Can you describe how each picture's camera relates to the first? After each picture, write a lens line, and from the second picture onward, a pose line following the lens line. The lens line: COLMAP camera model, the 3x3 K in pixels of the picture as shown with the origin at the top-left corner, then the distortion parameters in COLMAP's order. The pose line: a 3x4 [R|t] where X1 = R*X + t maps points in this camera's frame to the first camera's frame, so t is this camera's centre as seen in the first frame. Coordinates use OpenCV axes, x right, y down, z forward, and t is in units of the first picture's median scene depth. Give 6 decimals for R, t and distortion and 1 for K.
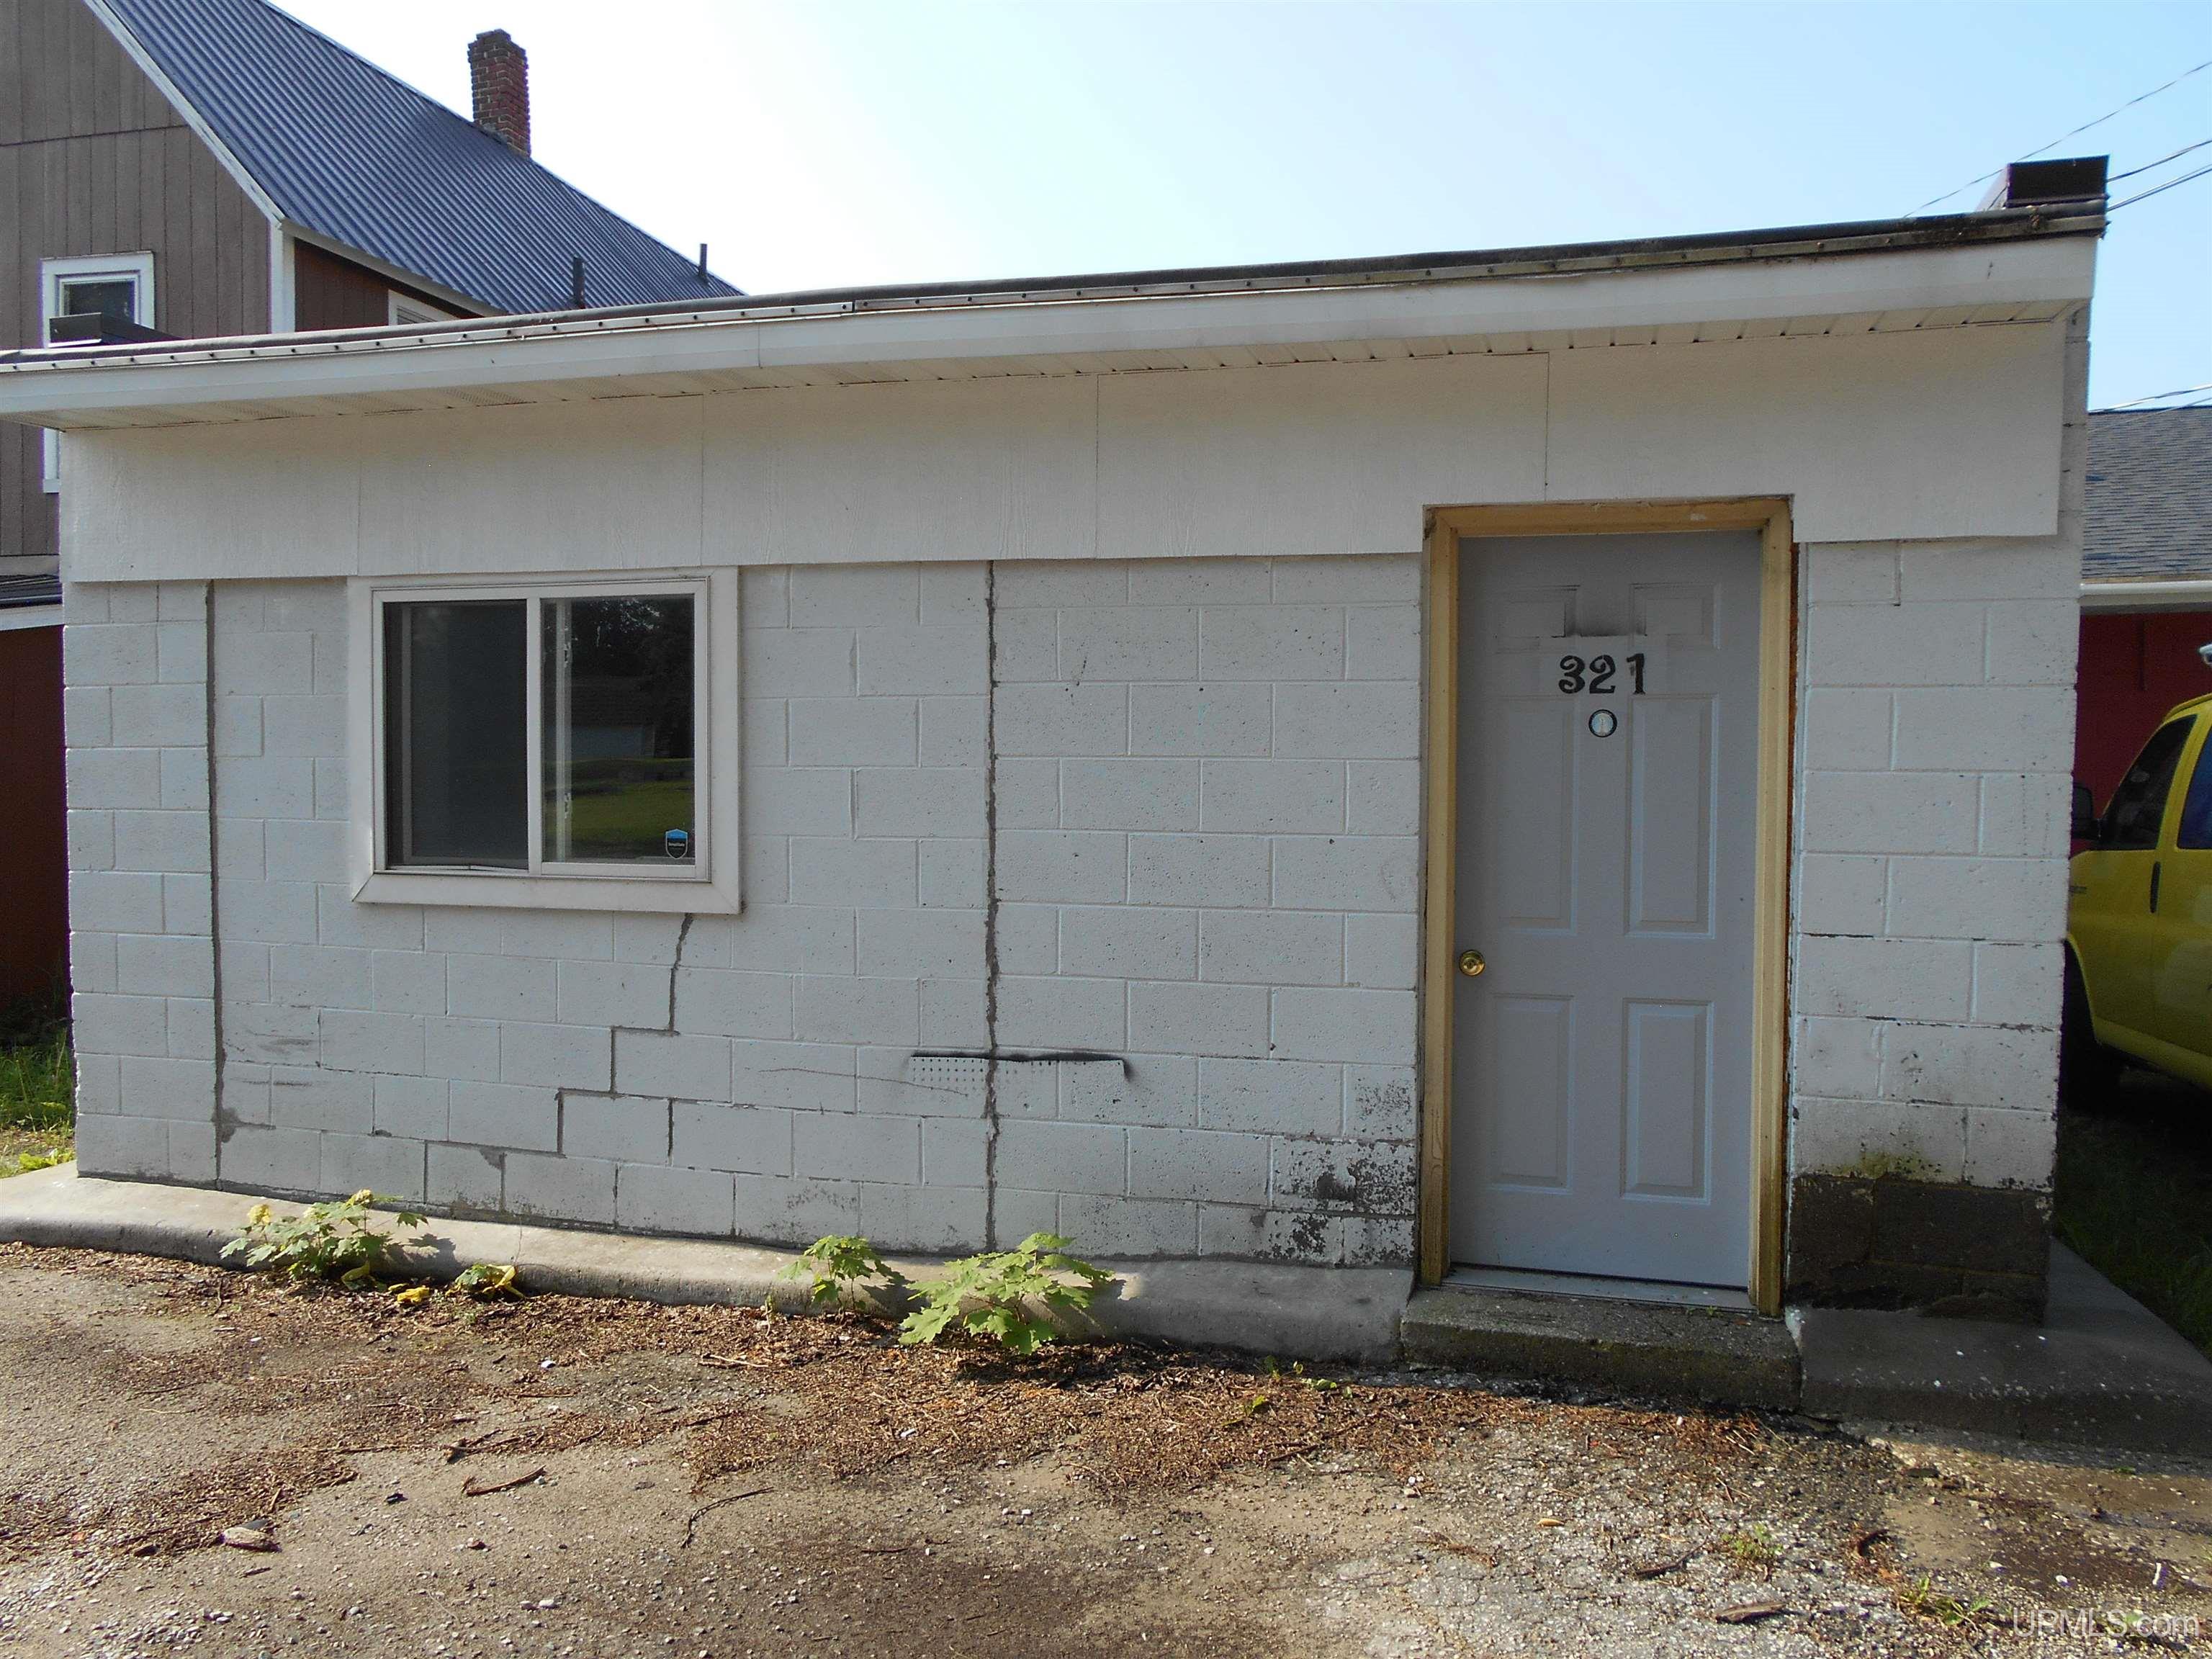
lens RADIAL K [[1911.2, 0, 843.9], [0, 1911.2, 855.4], [0, 0, 1]] dist [-0.067304, 0.051804]
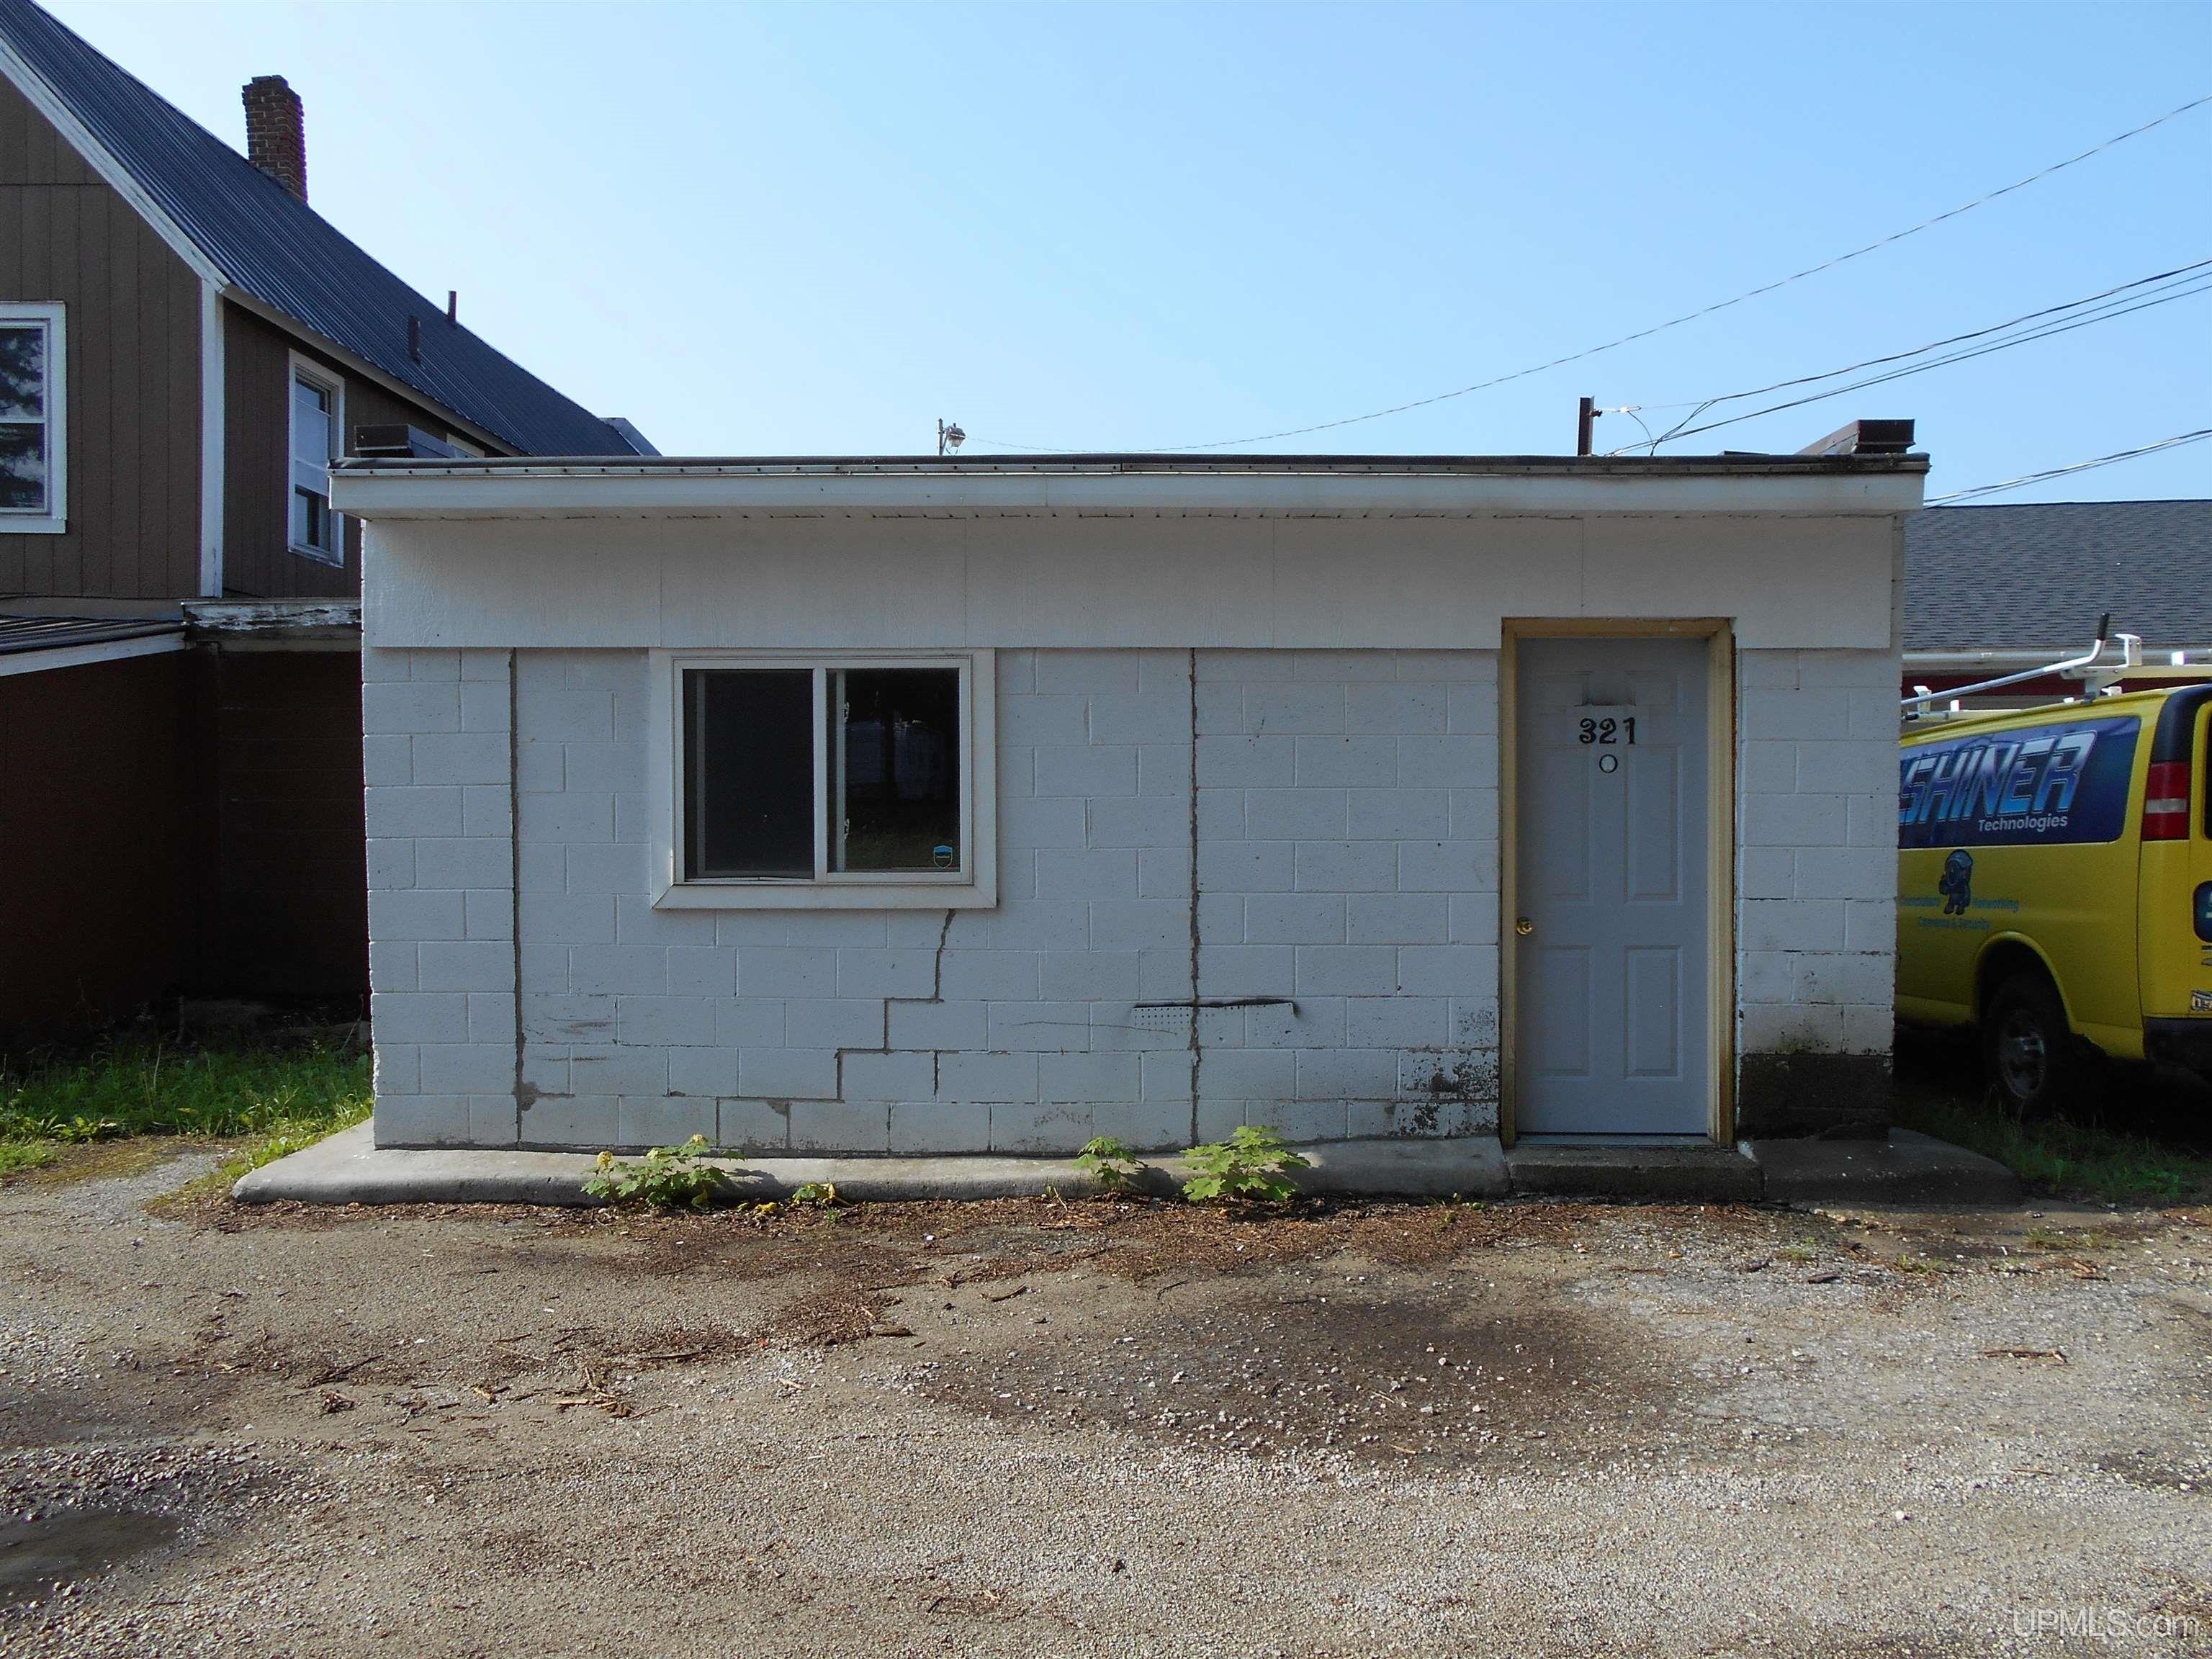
lens RADIAL K [[1753.2, 0, 1099.8], [0, 1753.2, 852.0], [0, 0, 1]] dist [-0.051183, 0.041266]
pose [[0.966253, -0.014205, 0.257203, -0.330439], [0.019264, 0.999667, -0.017160, 0.015664], [-0.256873, 0.021535, 0.966205, -0.223257]]
